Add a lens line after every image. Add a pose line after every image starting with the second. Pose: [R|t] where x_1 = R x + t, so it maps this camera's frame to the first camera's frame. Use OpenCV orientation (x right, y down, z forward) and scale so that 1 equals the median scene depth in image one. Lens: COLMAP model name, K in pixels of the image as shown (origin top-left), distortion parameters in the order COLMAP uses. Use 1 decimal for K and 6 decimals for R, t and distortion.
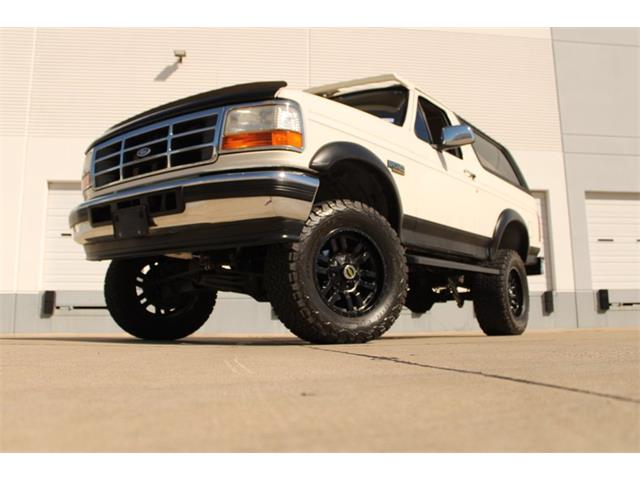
lens RADIAL K [[652.2, 0, 318.7], [0, 652.2, 218.8], [0, 0, 1]] dist [-0.089009, 0.008870]
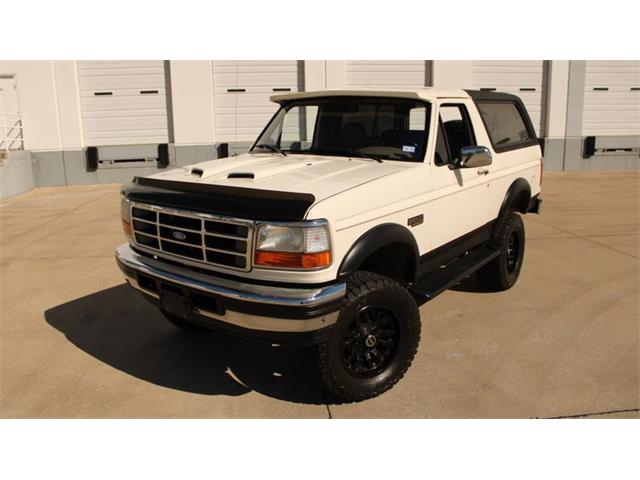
lens RADIAL K [[581.7, 0, 320.0], [0, 581.7, 240.0], [0, 0, 1]] dist [-0.162036, 0.173116]
pose [[0.999865, -0.002910, -0.016158, -0.024112], [0.009332, 0.910442, 0.413530, -0.482976], [0.013508, -0.413626, 0.910347, 0.136944]]
